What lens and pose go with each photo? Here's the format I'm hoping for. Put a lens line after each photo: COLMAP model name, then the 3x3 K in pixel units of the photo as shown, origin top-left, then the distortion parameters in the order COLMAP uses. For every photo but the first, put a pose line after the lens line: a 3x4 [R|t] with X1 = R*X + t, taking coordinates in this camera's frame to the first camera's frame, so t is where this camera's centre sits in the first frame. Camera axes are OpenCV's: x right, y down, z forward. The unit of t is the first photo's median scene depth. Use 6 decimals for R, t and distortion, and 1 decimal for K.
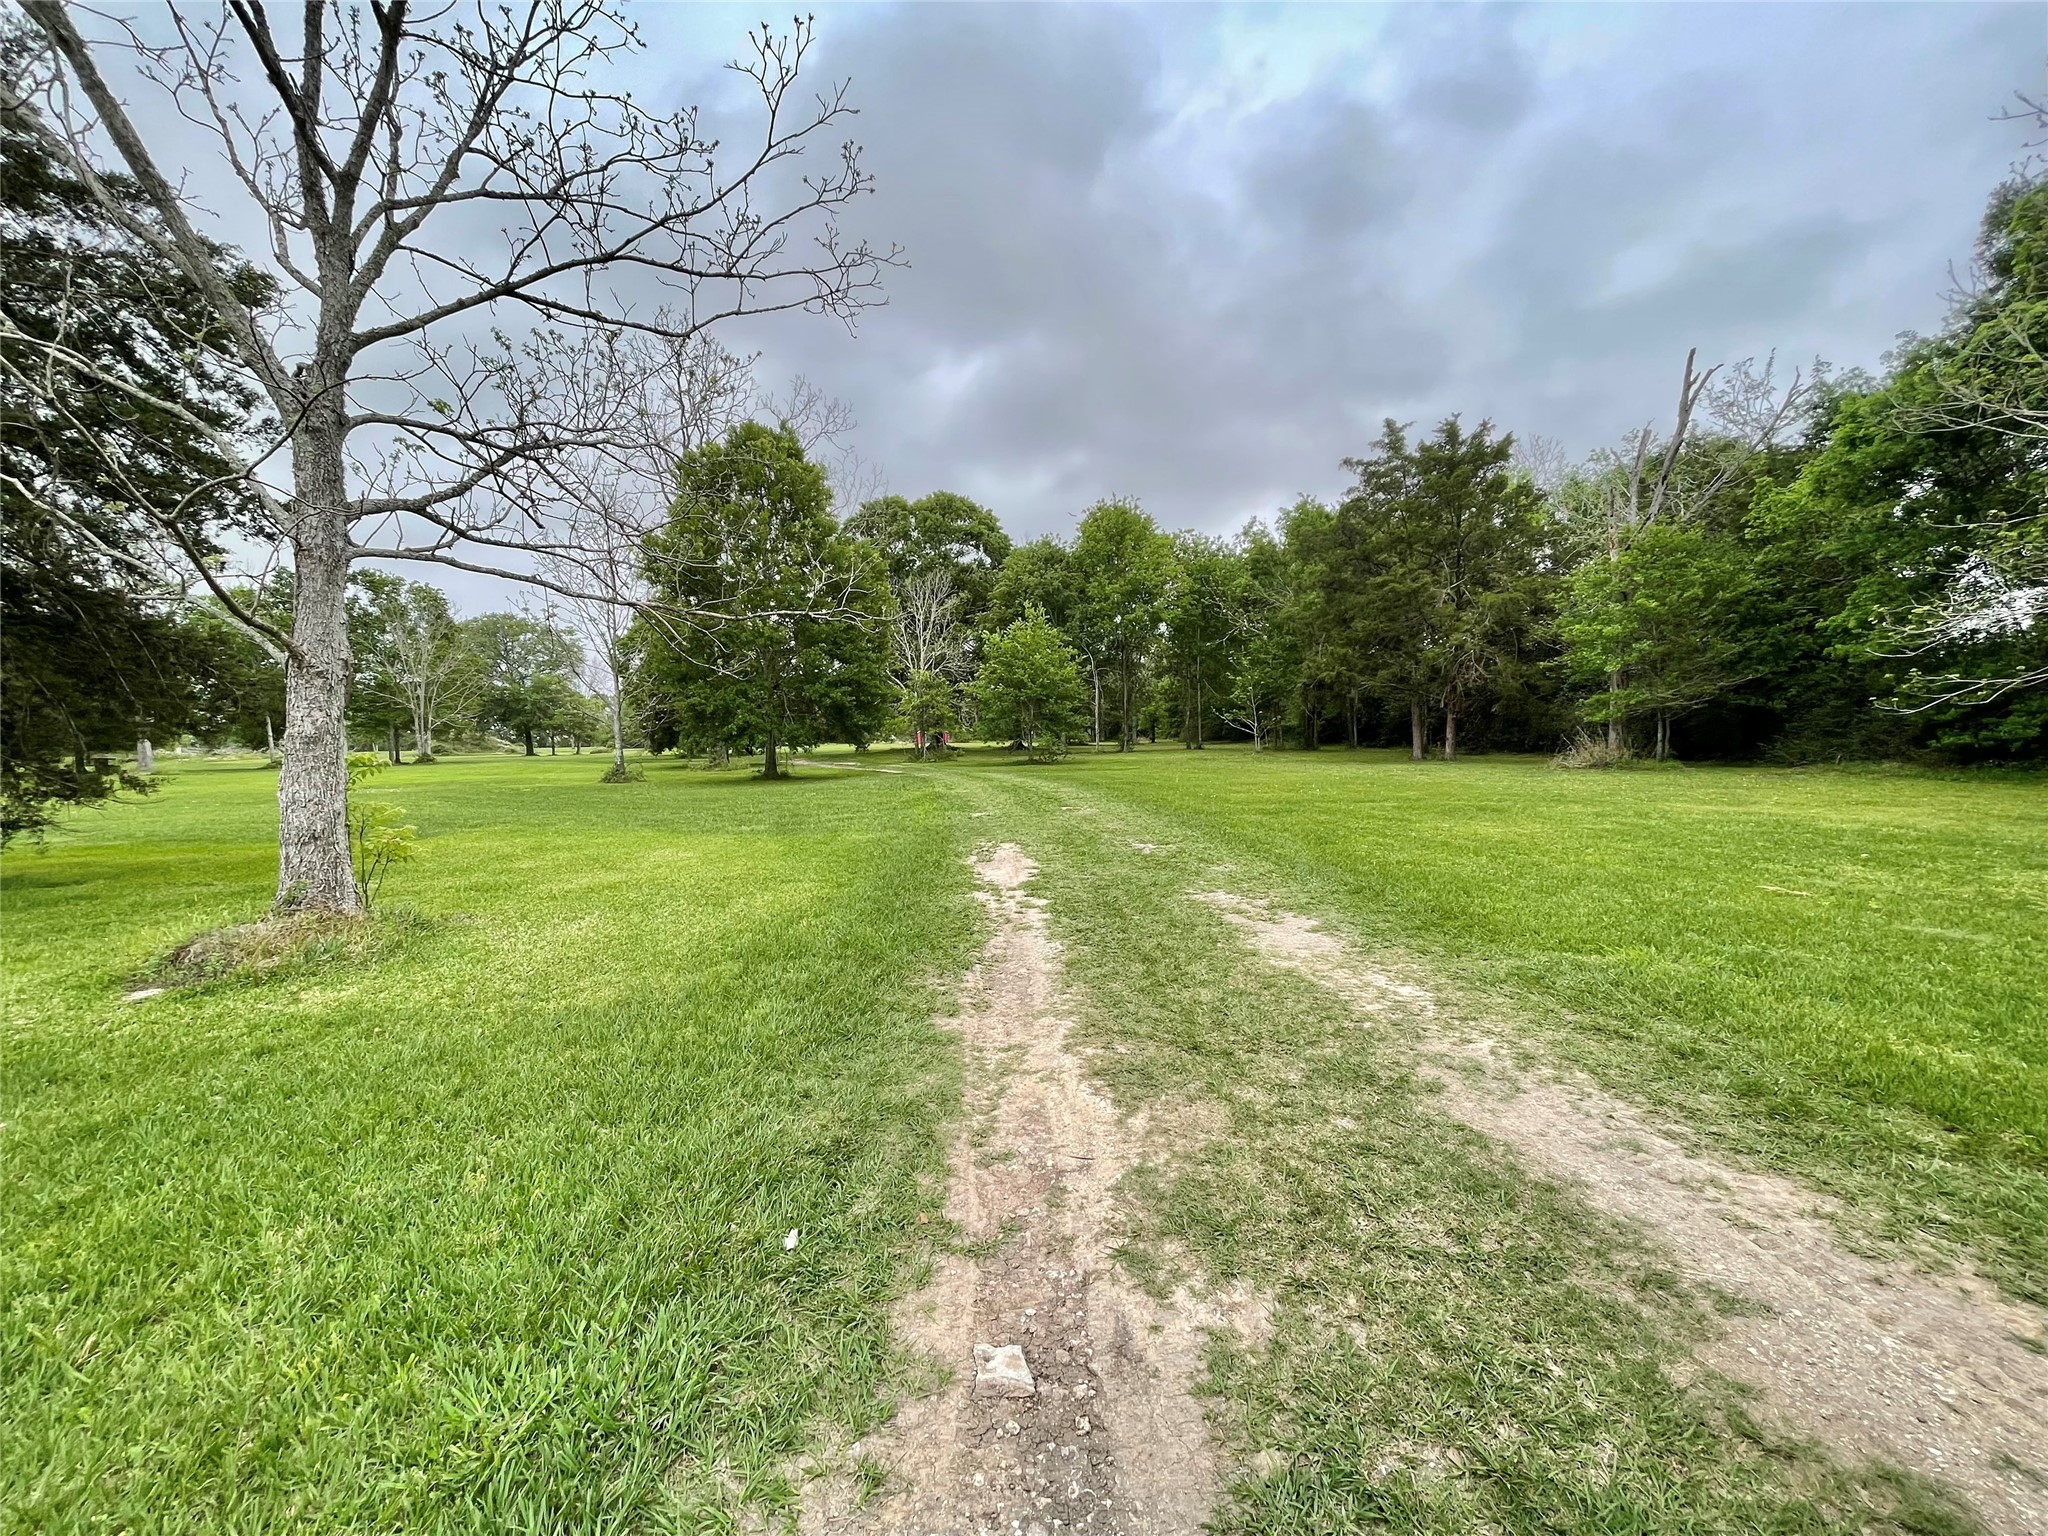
lens RADIAL K [[810.0, 0, 1024.0], [0, 810.0, 768.0], [0, 0, 1]] dist [-0.026627, -0.000042]
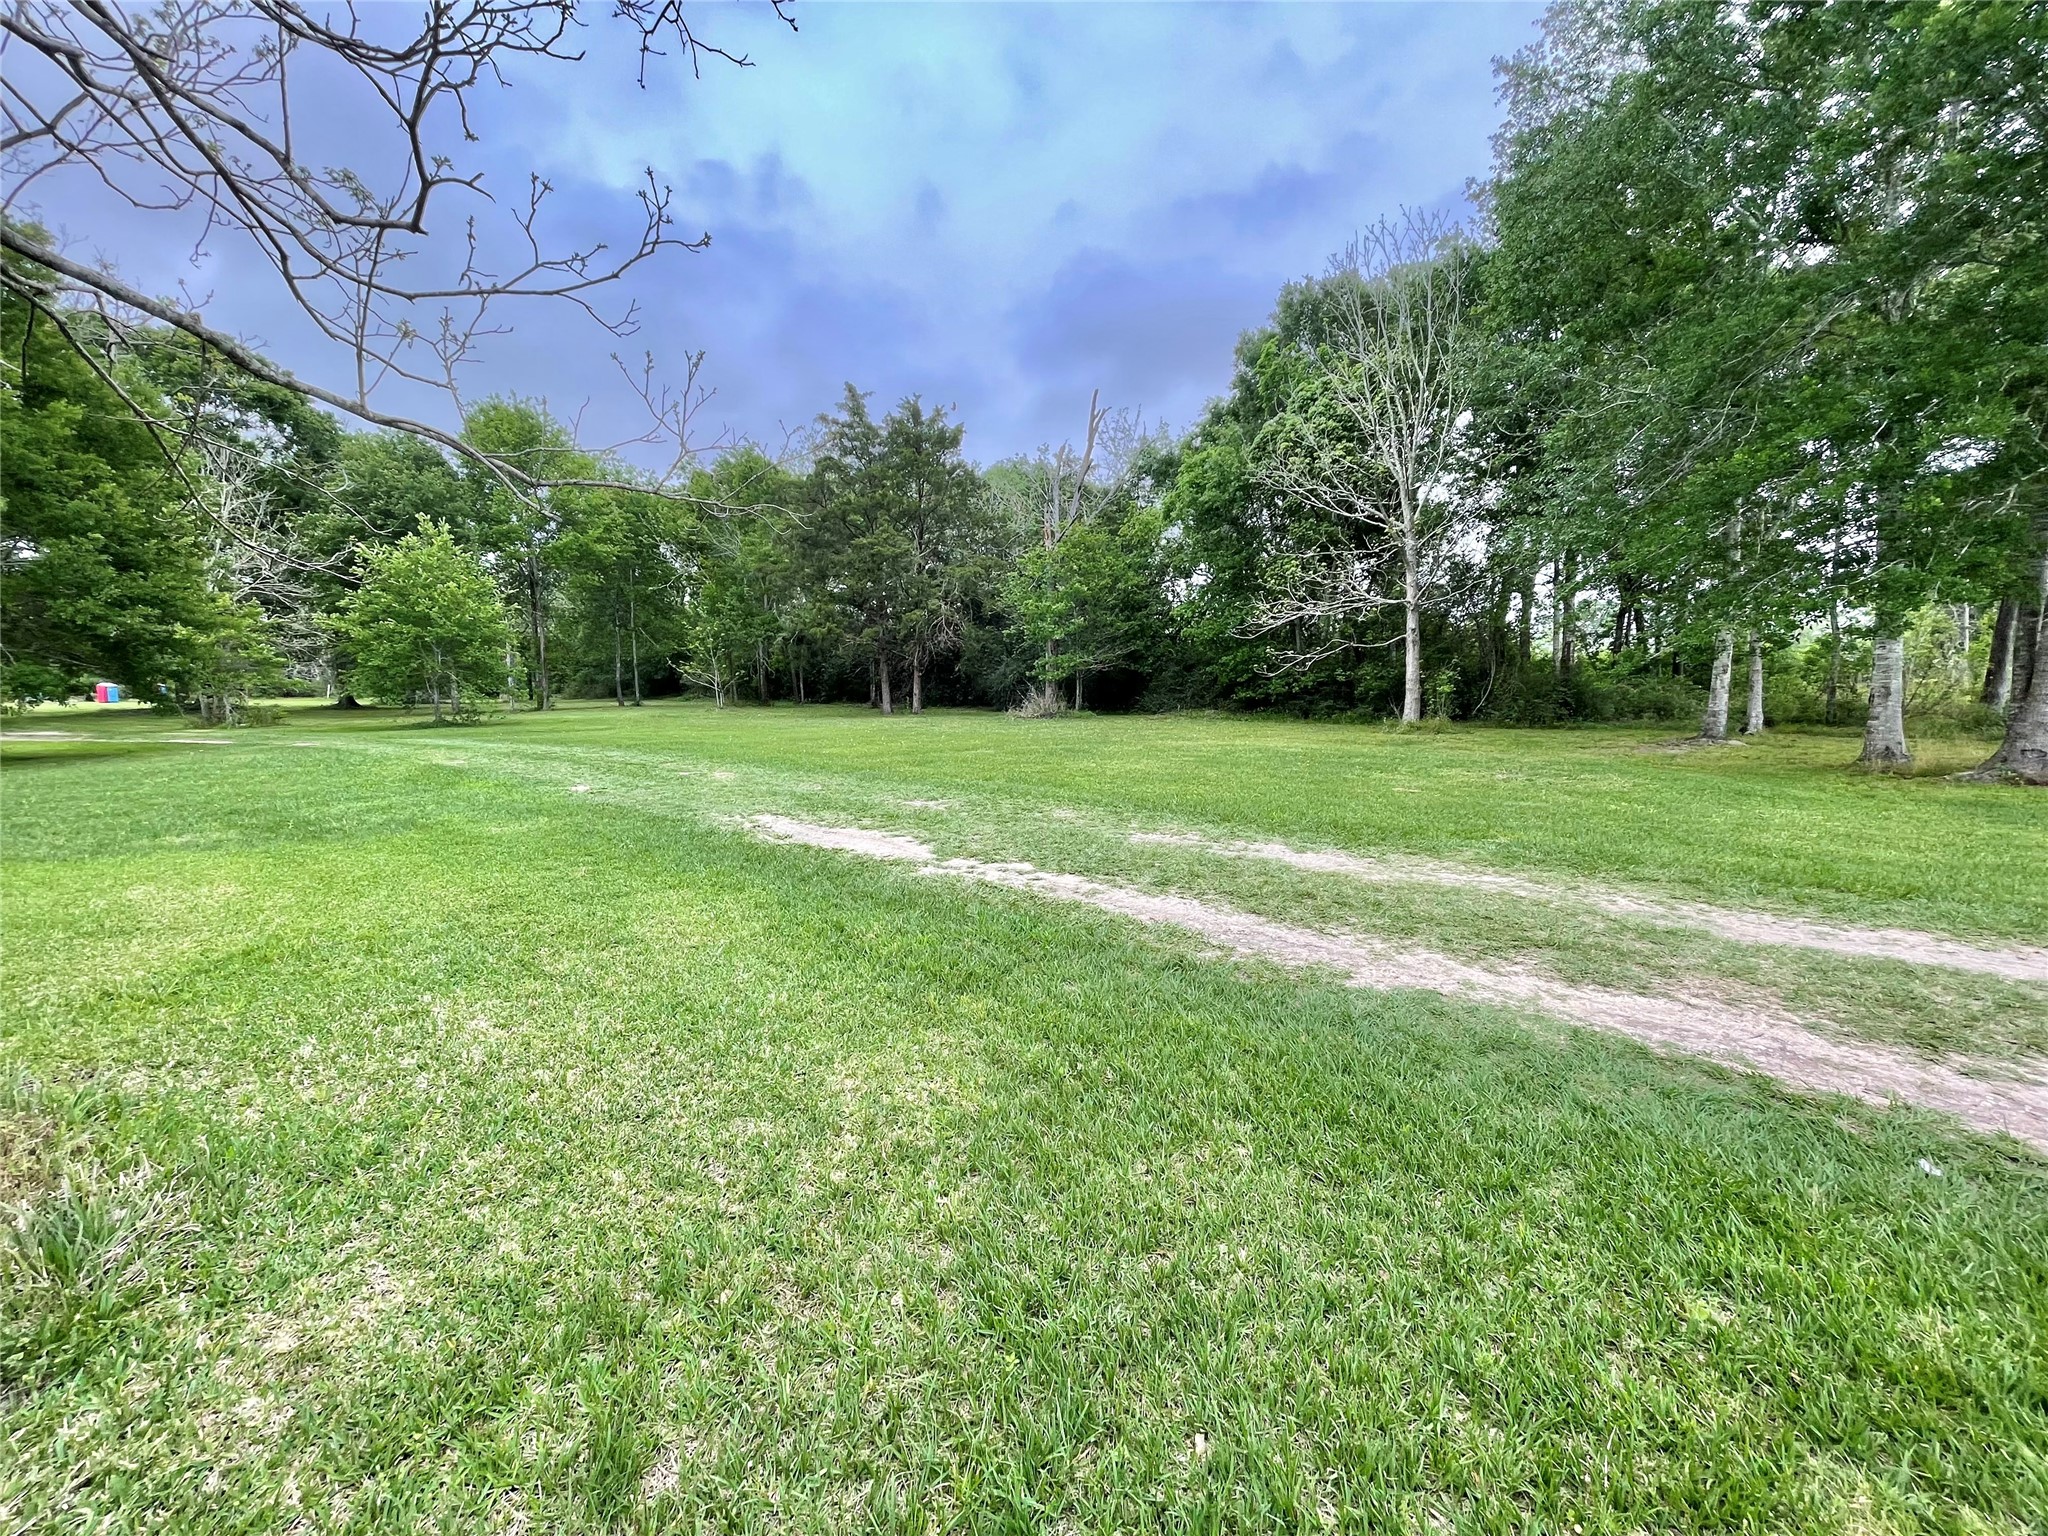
lens RADIAL K [[810.0, 0, 1024.0], [0, 810.0, 768.0], [0, 0, 1]] dist [-0.026627, -0.000042]
pose [[0.720256, -0.058677, 0.691222, -0.143712], [0.022050, 0.997849, 0.061731, -0.000102], [-0.693357, -0.029221, 0.720001, 0.092256]]
